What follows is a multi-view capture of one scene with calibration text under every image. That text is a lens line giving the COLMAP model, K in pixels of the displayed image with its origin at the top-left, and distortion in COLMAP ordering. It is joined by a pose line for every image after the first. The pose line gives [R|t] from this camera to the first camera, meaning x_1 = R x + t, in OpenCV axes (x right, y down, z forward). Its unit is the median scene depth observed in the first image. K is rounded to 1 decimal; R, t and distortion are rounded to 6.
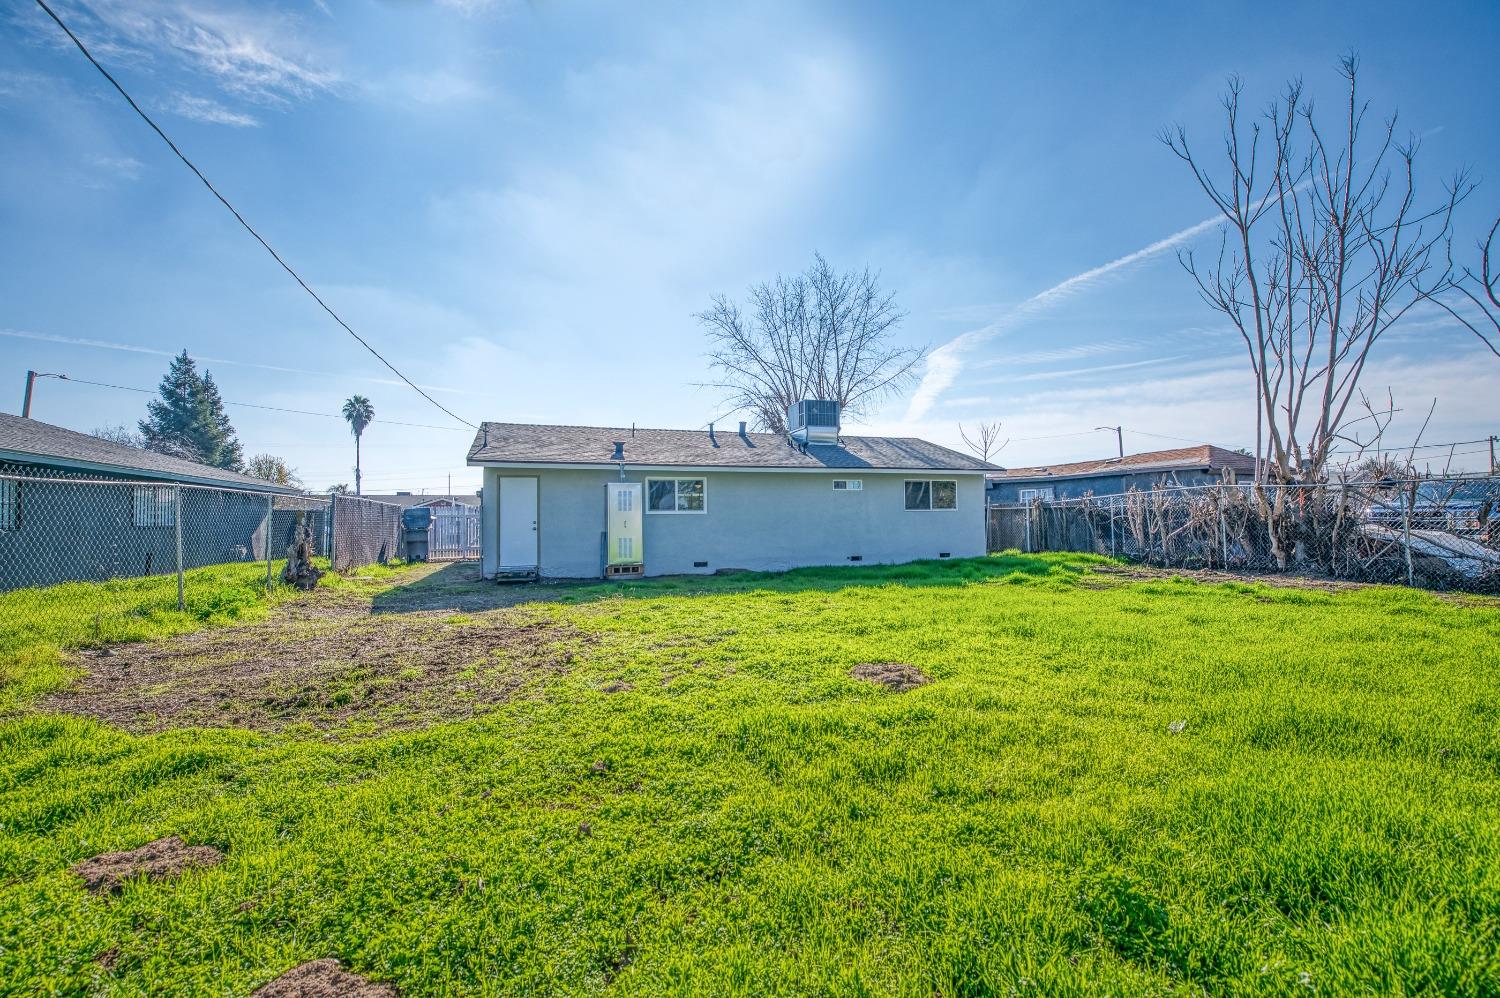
lens RADIAL K [[597.3, 0, 756.2], [0, 597.3, 506.9], [0, 0, 1]] dist [-0.019044, -0.000257]
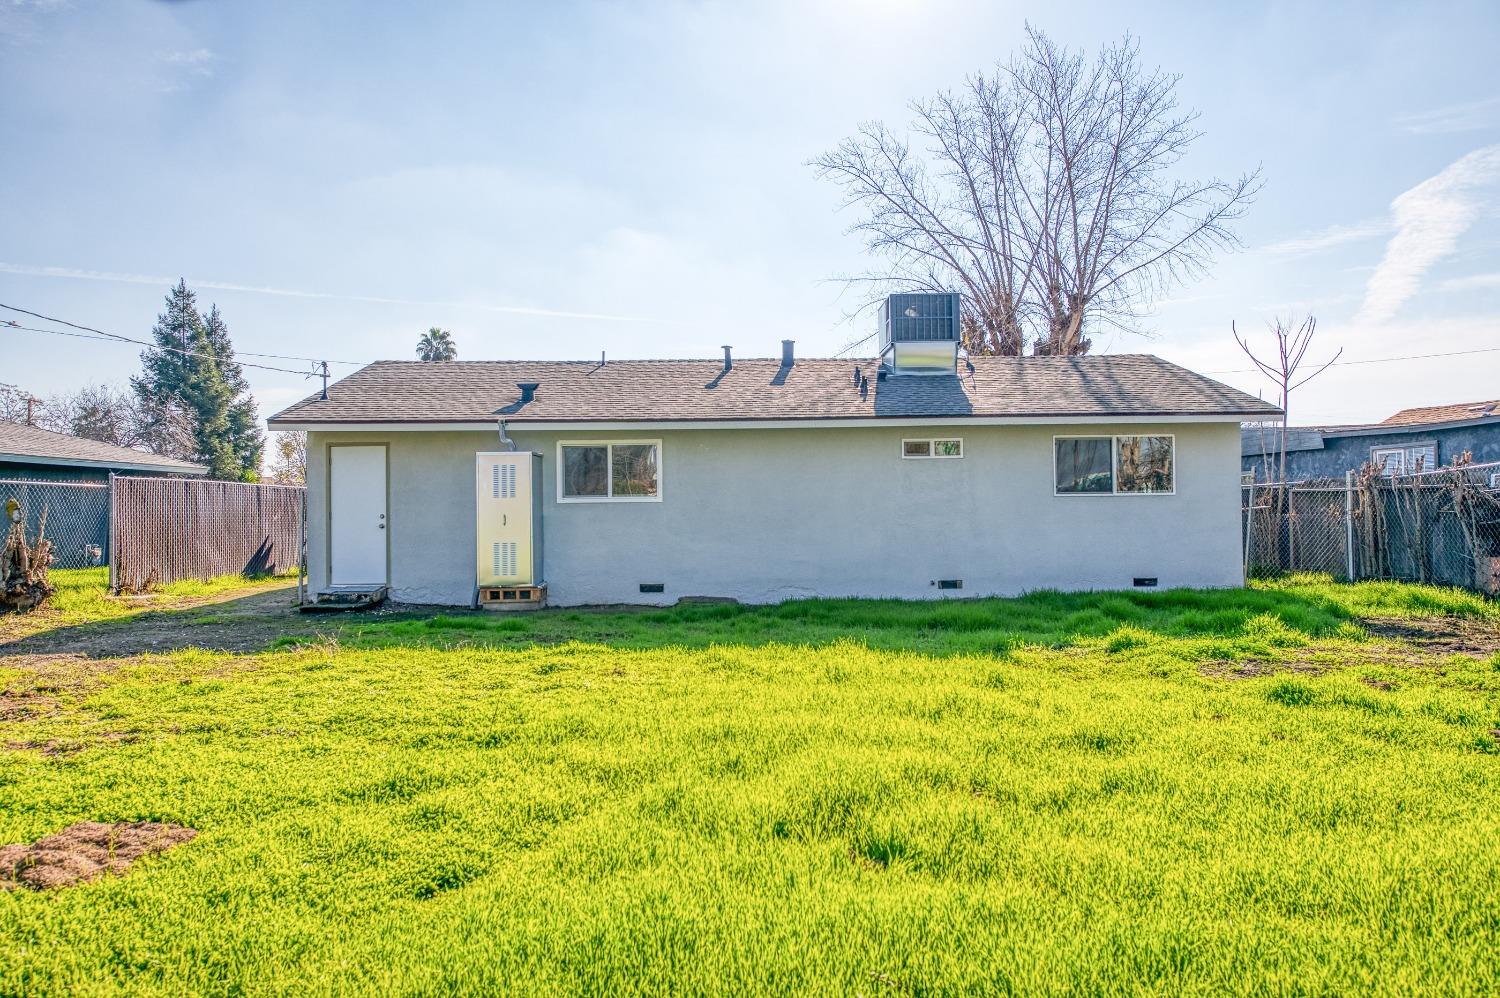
lens RADIAL K [[962.5, 0, 744.1], [0, 962.5, 518.5], [0, 0, 1]] dist [0.032247, -0.080746]
pose [[0.951747, 0.005849, -0.306828, 0.256514], [0.005109, 0.999378, 0.034896, -0.004623], [0.306841, -0.034779, 0.951125, 0.114845]]
